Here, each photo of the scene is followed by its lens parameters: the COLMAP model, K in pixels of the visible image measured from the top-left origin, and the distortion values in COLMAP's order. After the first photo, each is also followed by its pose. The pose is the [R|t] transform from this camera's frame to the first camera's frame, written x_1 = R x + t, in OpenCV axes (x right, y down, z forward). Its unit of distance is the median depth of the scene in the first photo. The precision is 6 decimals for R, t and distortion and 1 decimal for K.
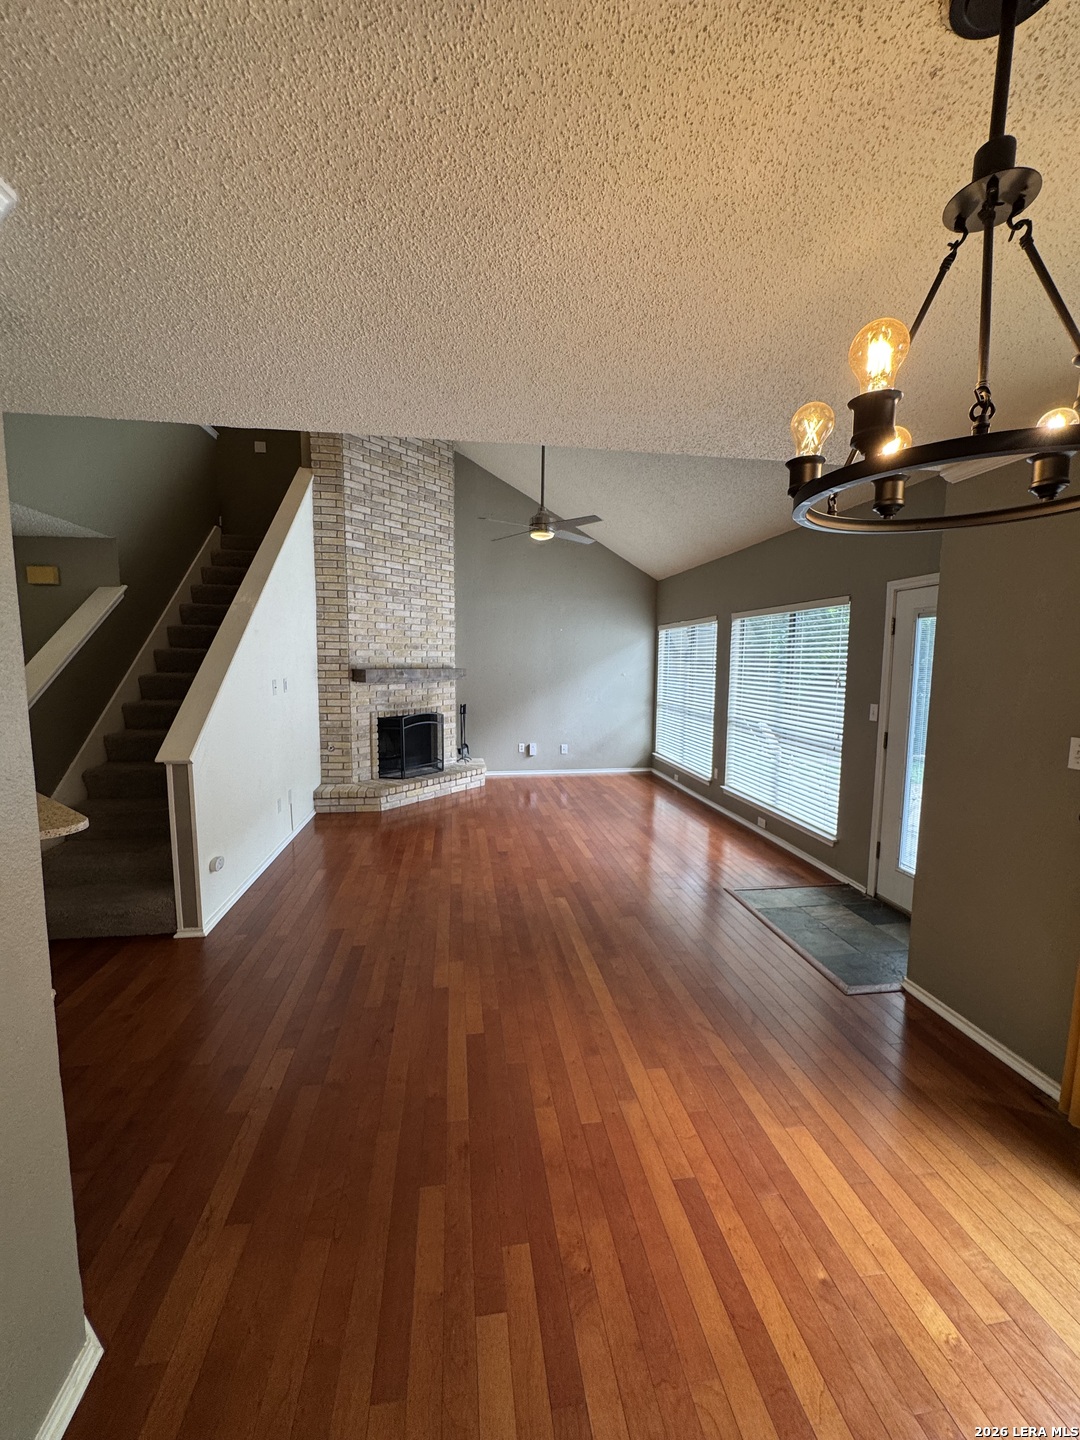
lens RADIAL K [[577.5, 0, 542.6], [0, 577.5, 720.9], [0, 0, 1]] dist [-0.004318, 0.000948]
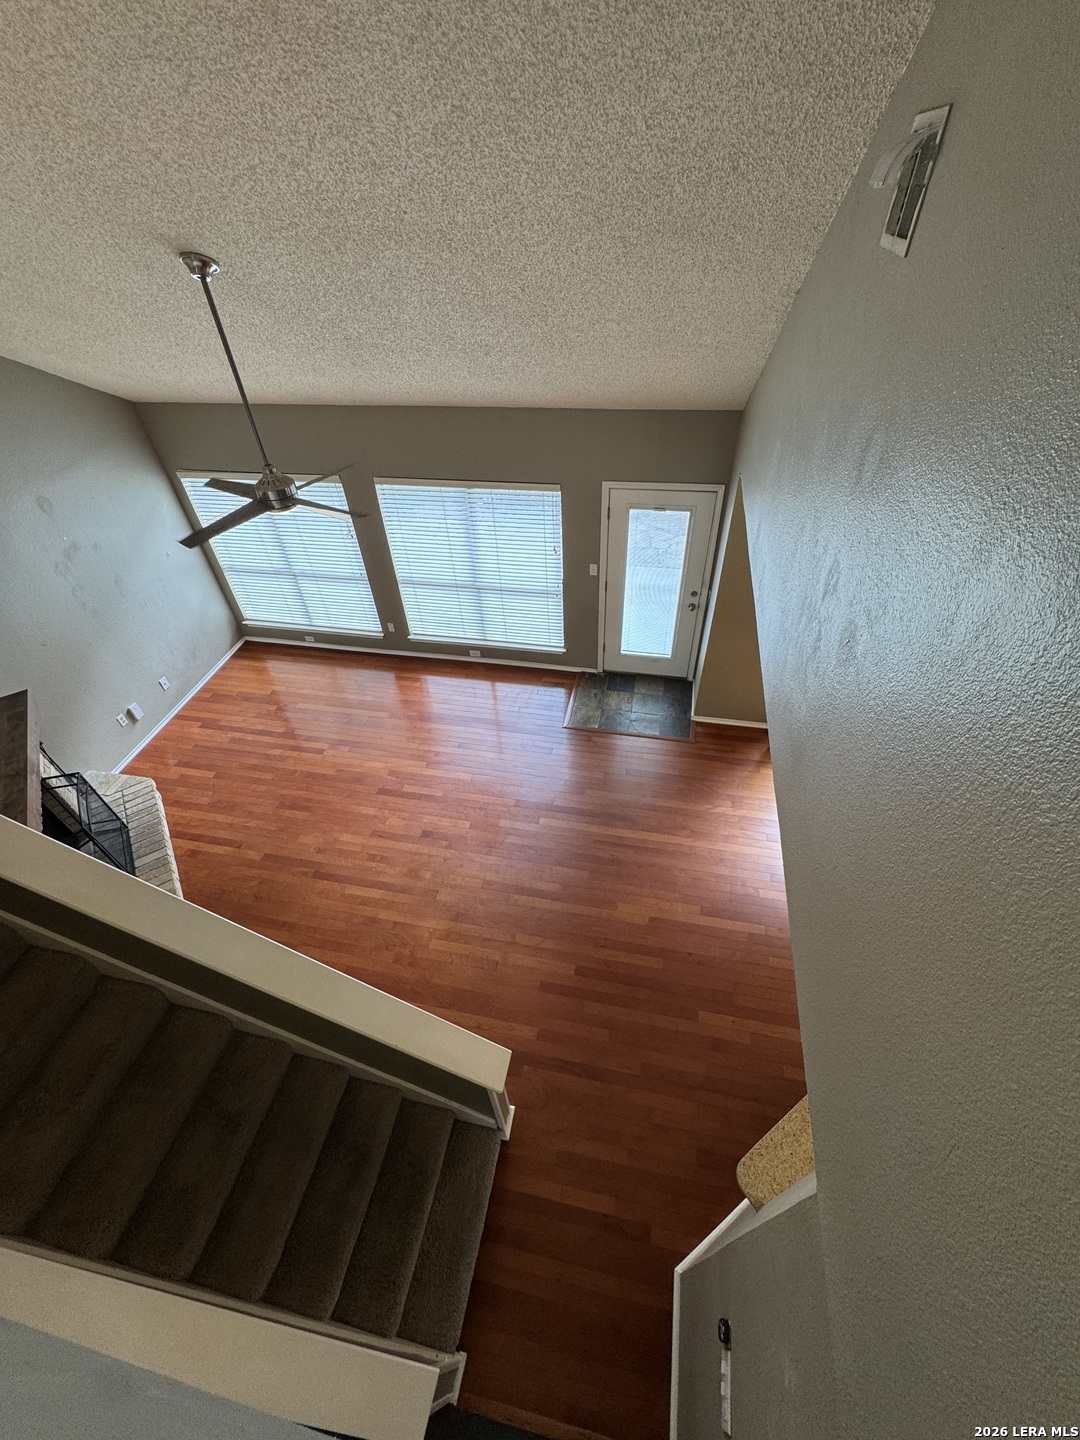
lens RADIAL K [[577.5, 0, 539.0], [0, 577.5, 718.7], [0, 0, 1]] dist [-0.004318, 0.000948]
pose [[0.347538, -0.657249, 0.668761, -0.417110], [0.147057, 0.742598, 0.653393, -0.430805], [-0.926062, -0.128733, 0.354734, 0.350600]]
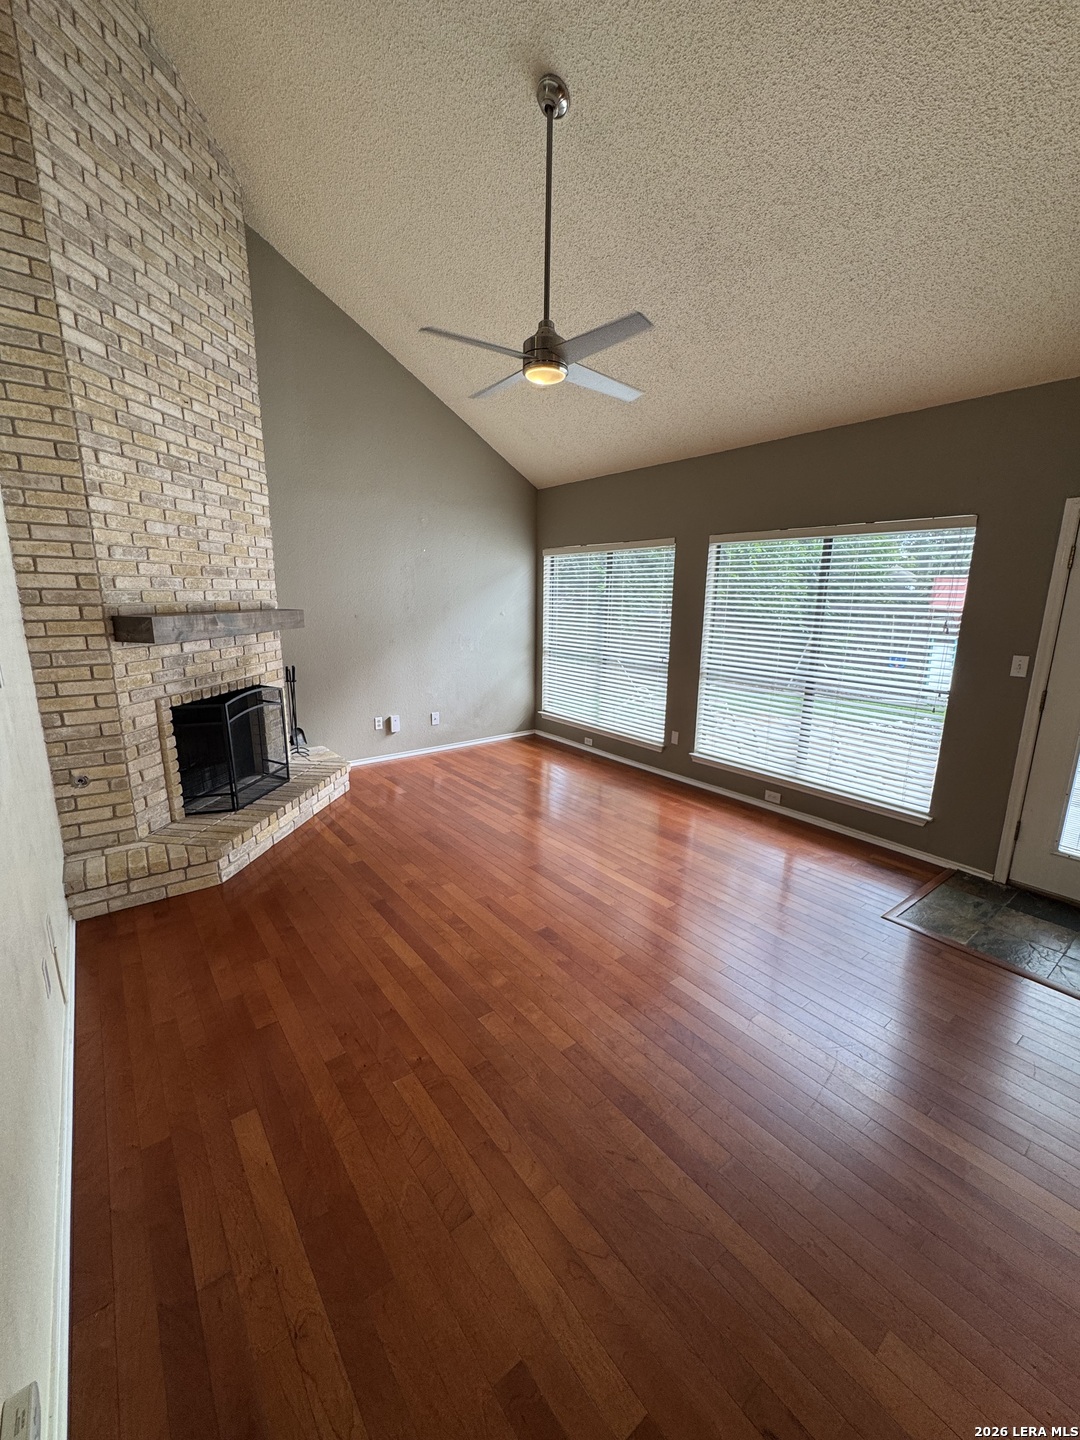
lens RADIAL K [[577.5, 0, 544.1], [0, 577.5, 719.9], [0, 0, 1]] dist [-0.004318, 0.000948]
pose [[0.870919, -0.104506, 0.480185, -0.247831], [0.047518, 0.990456, 0.129376, -0.047371], [-0.489123, -0.089859, 0.867574, 0.381443]]
